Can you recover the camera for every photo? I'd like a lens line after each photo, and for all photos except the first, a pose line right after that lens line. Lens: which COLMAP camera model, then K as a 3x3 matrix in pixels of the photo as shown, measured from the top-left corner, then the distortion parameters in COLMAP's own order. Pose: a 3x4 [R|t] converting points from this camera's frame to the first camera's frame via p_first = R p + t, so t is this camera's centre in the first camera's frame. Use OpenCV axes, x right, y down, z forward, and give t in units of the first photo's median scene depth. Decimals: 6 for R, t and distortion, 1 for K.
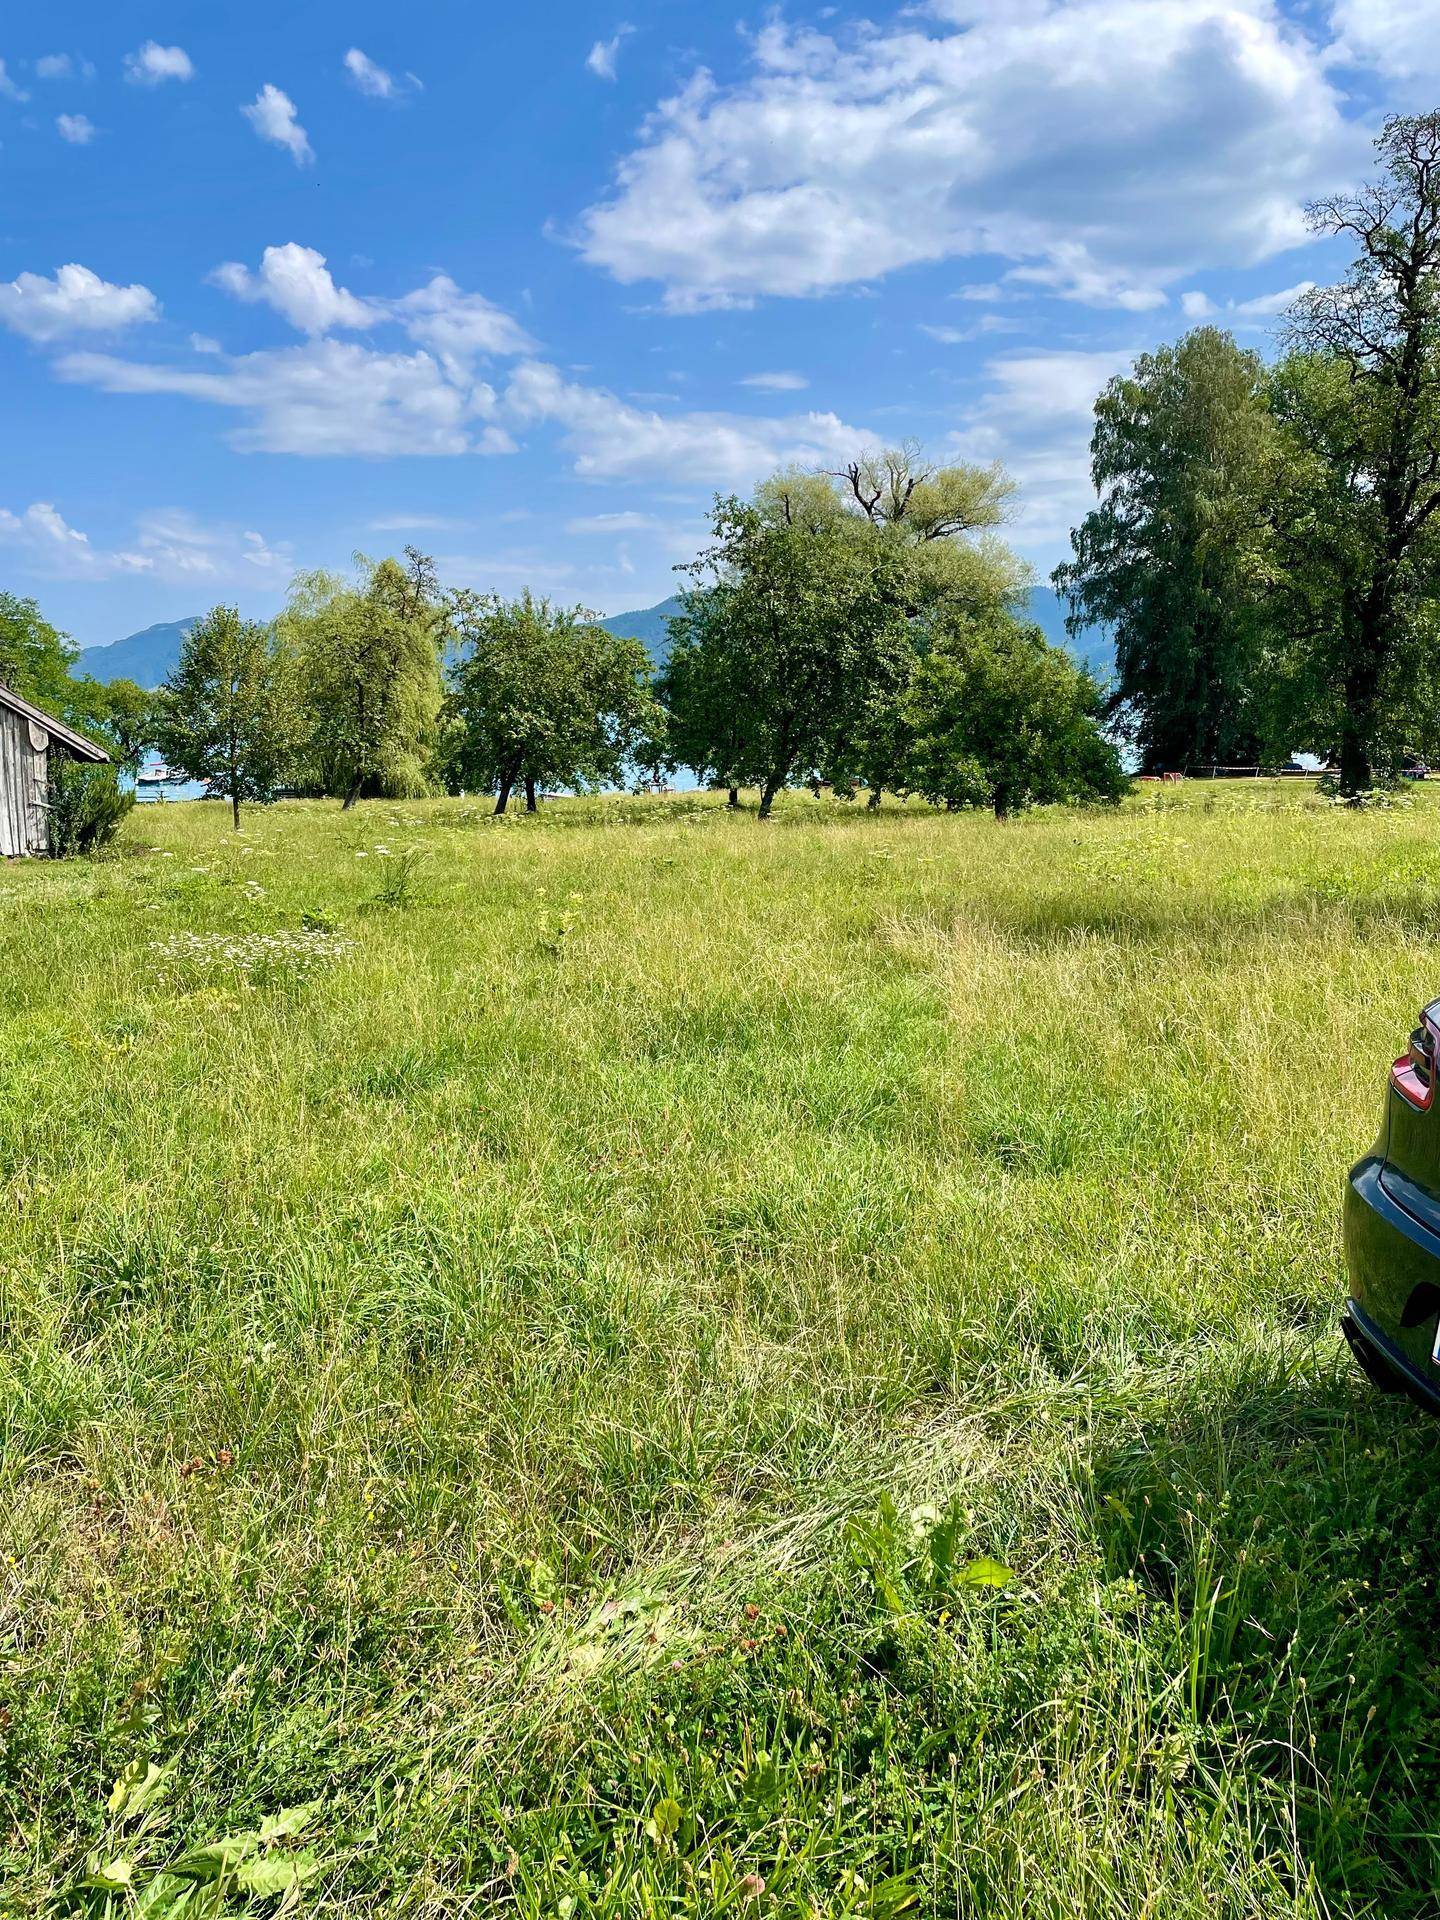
lens RADIAL K [[1483.0, 0, 711.2], [0, 1483.0, 977.4], [0, 0, 1]] dist [0.073880, -0.063179]
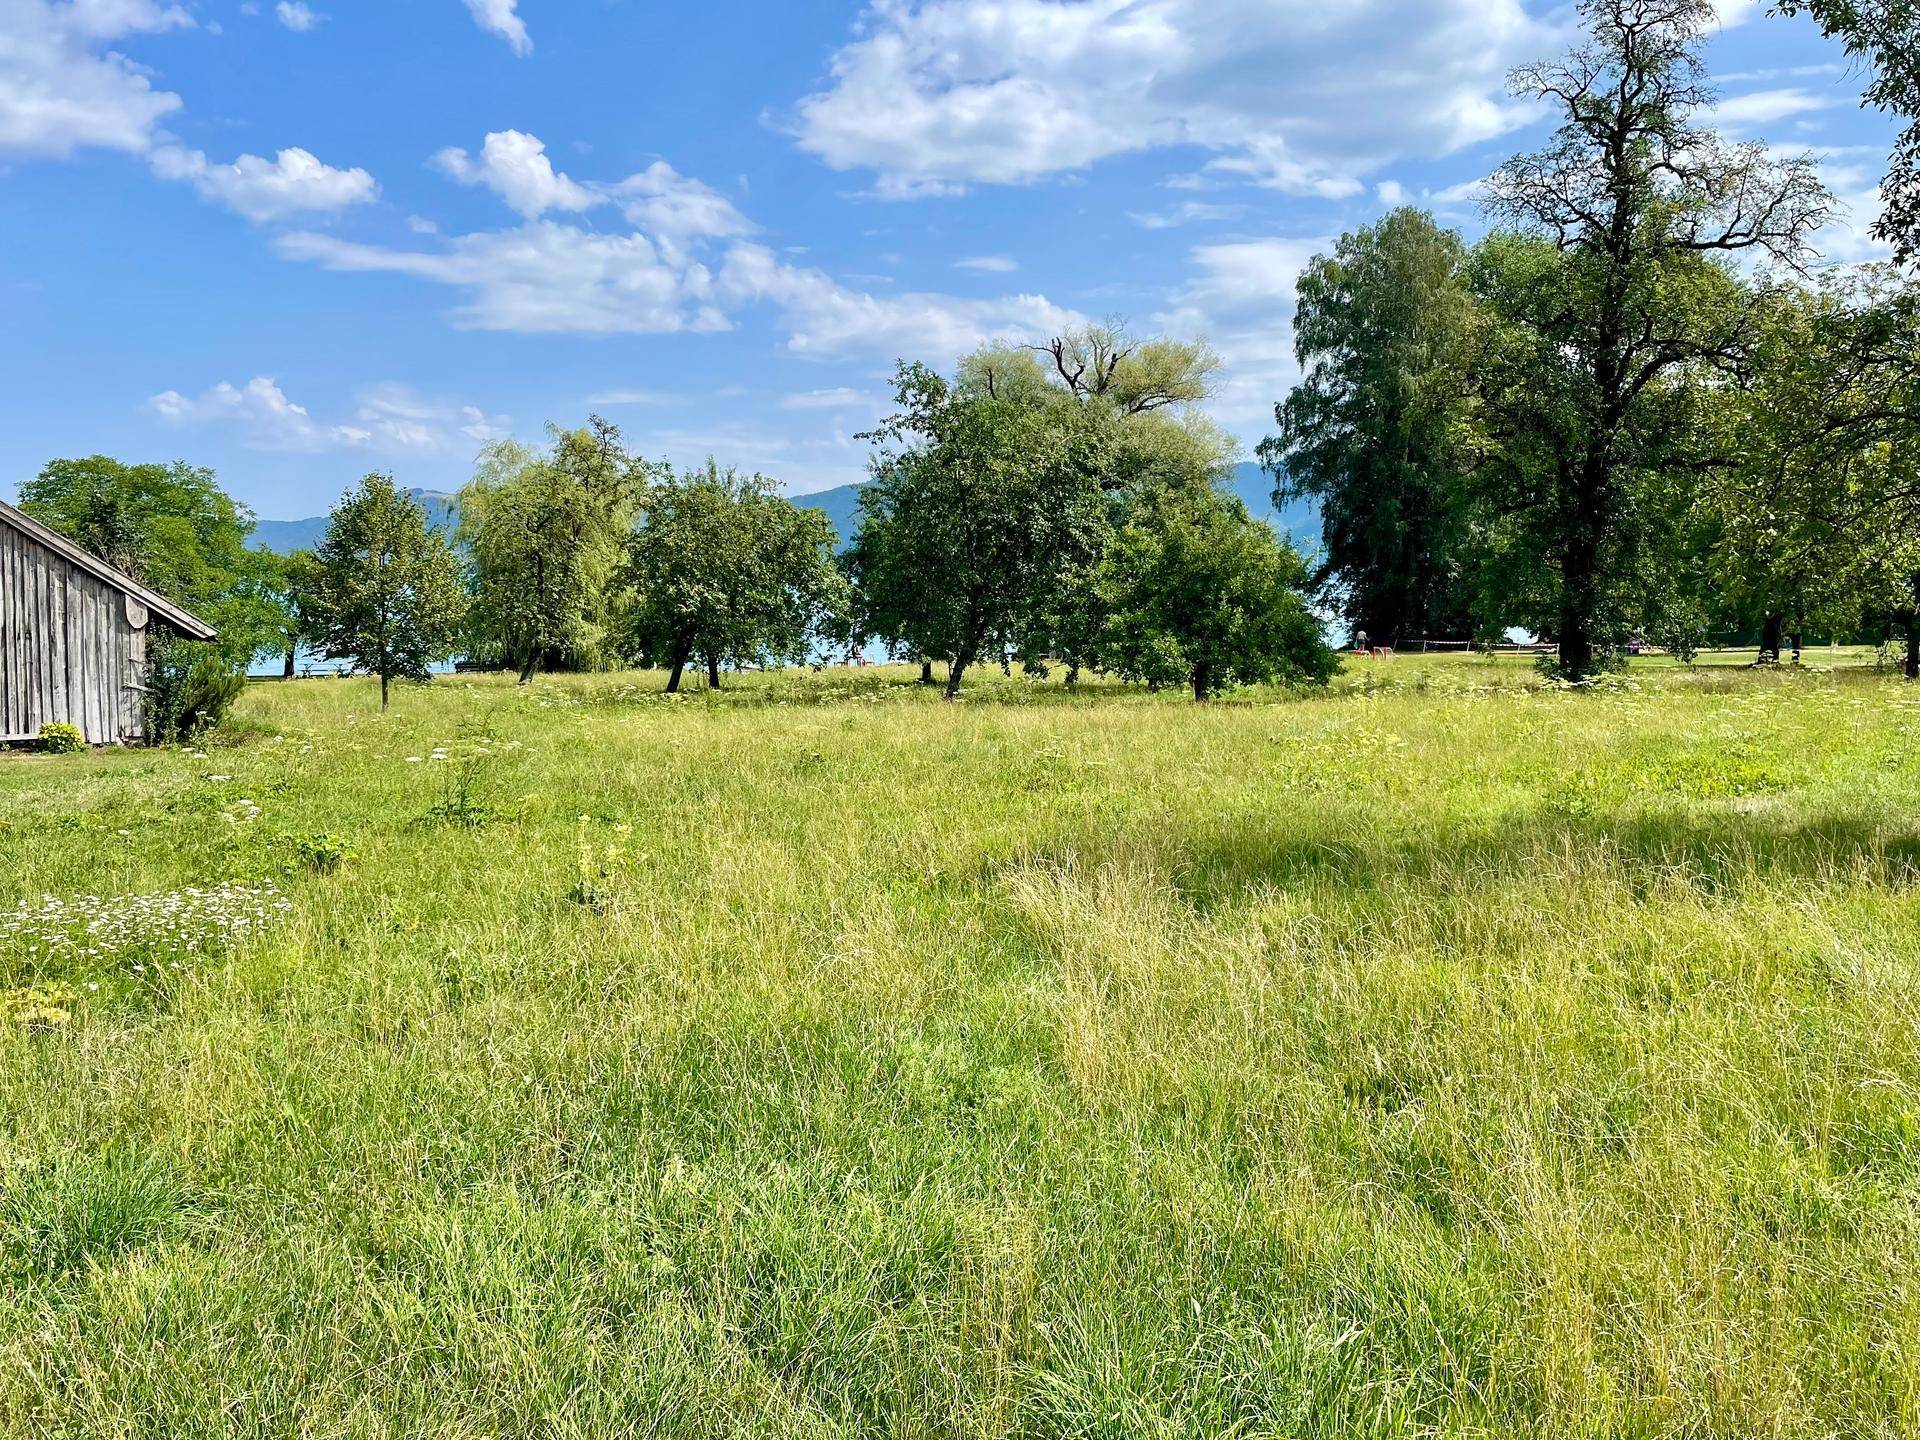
lens RADIAL K [[1483.0, 0, 938.7], [0, 1483.0, 741.7], [0, 0, 1]] dist [0.073880, -0.063179]
pose [[0.999958, 0.001377, 0.009009, 0.013657], [-0.000746, 0.997569, -0.069679, -0.009486], [-0.009083, 0.069669, 0.997529, 0.045367]]
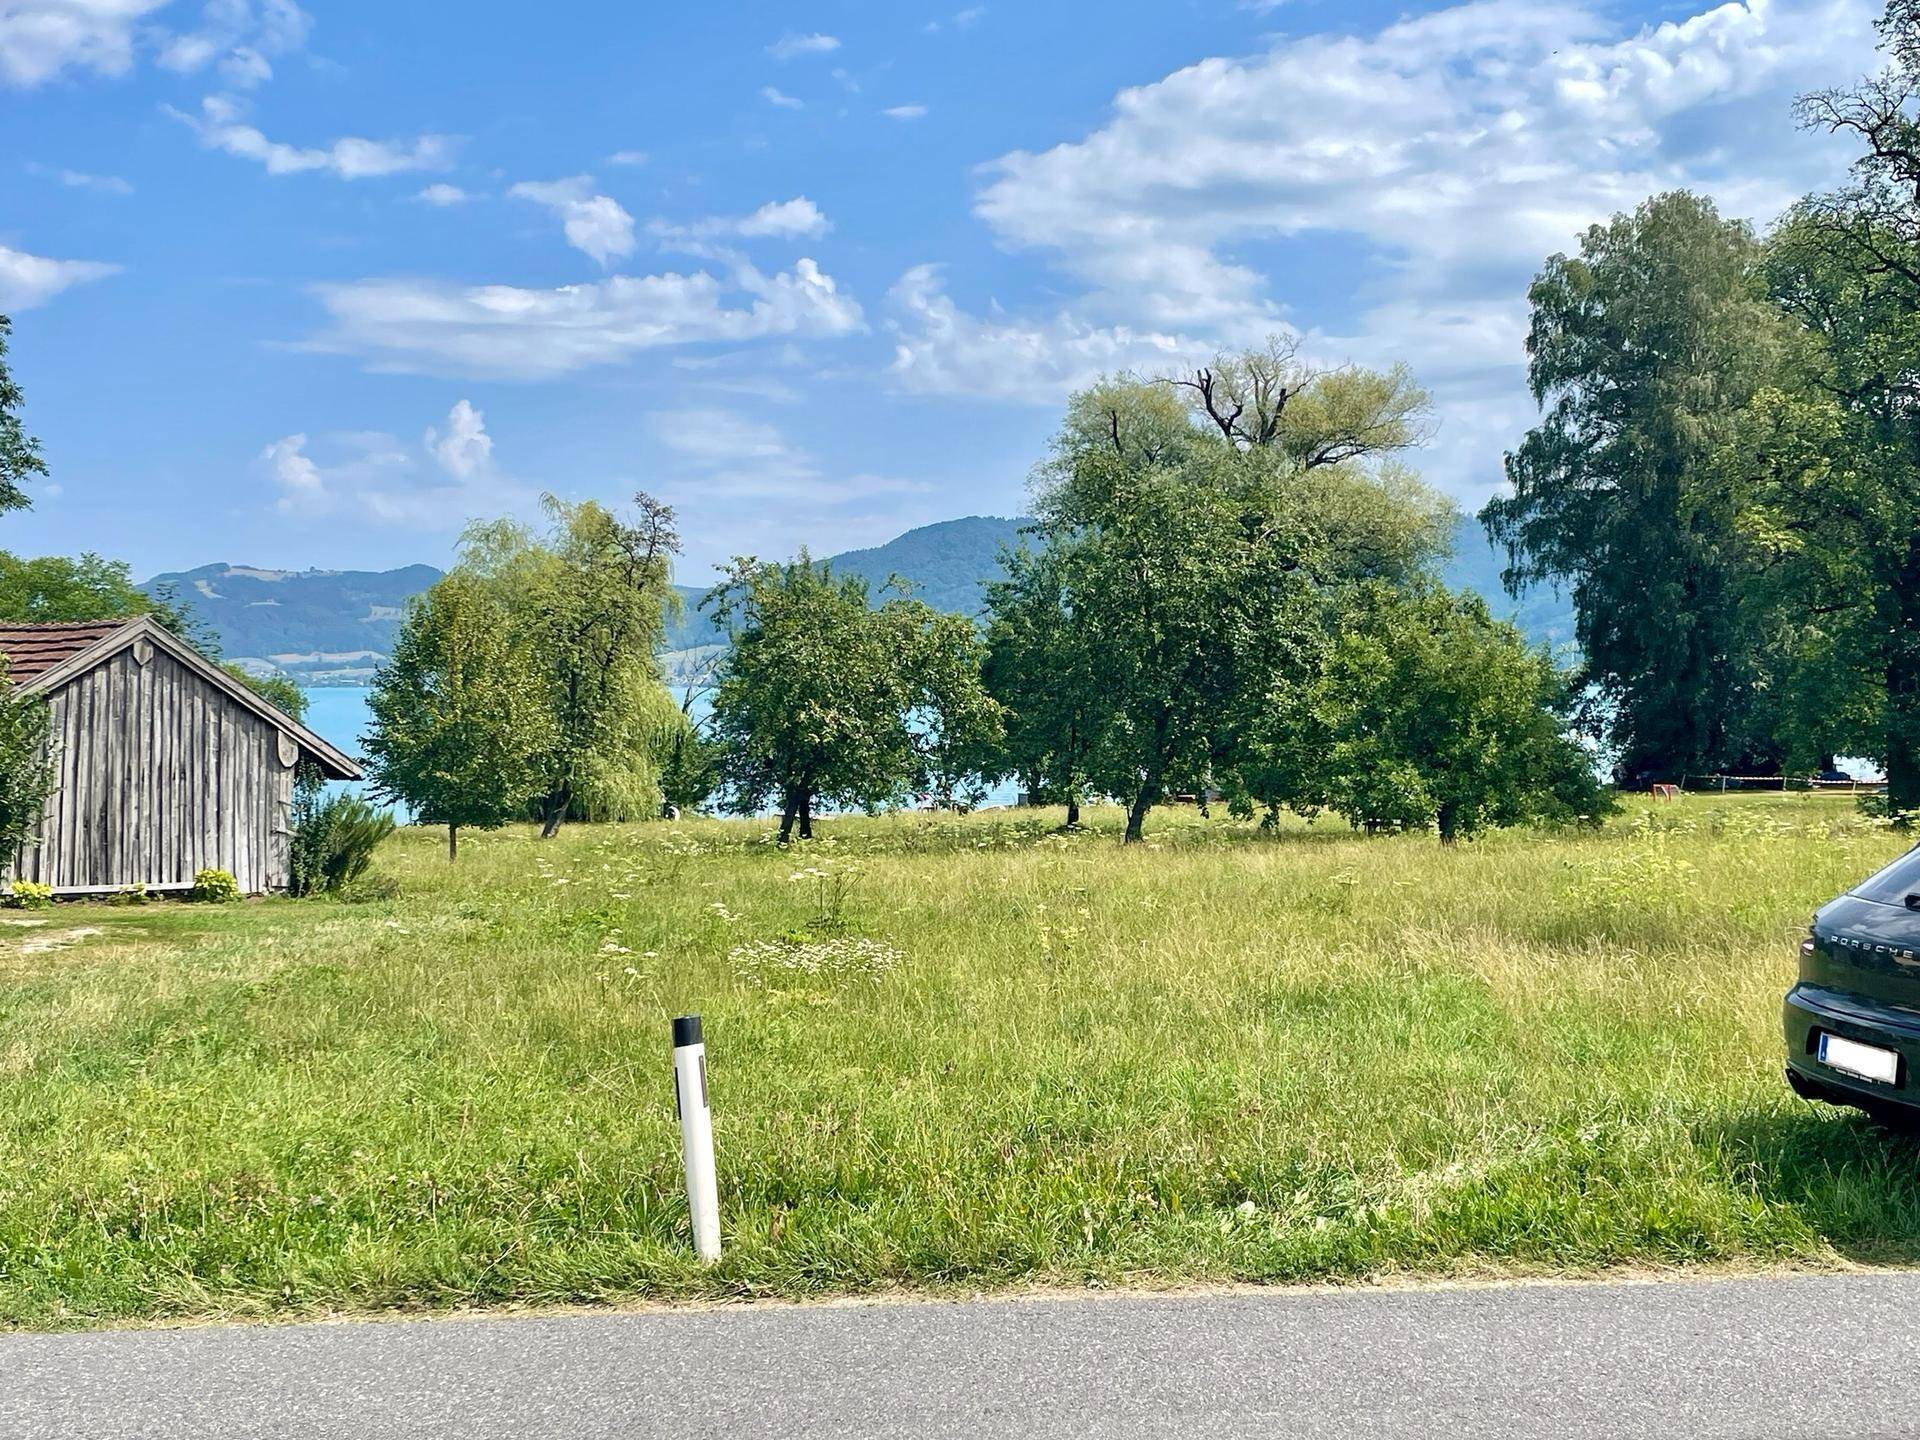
lens RADIAL K [[2241.7, 0, 960.0], [0, 2241.7, 724.7], [0, 0, 1]] dist [0.075026, 0.000000]
pose [[0.999981, -0.003831, -0.004813, -0.034841], [0.002999, 0.986728, -0.162353, 0.013846], [0.005371, 0.162336, 0.986721, -0.107939]]
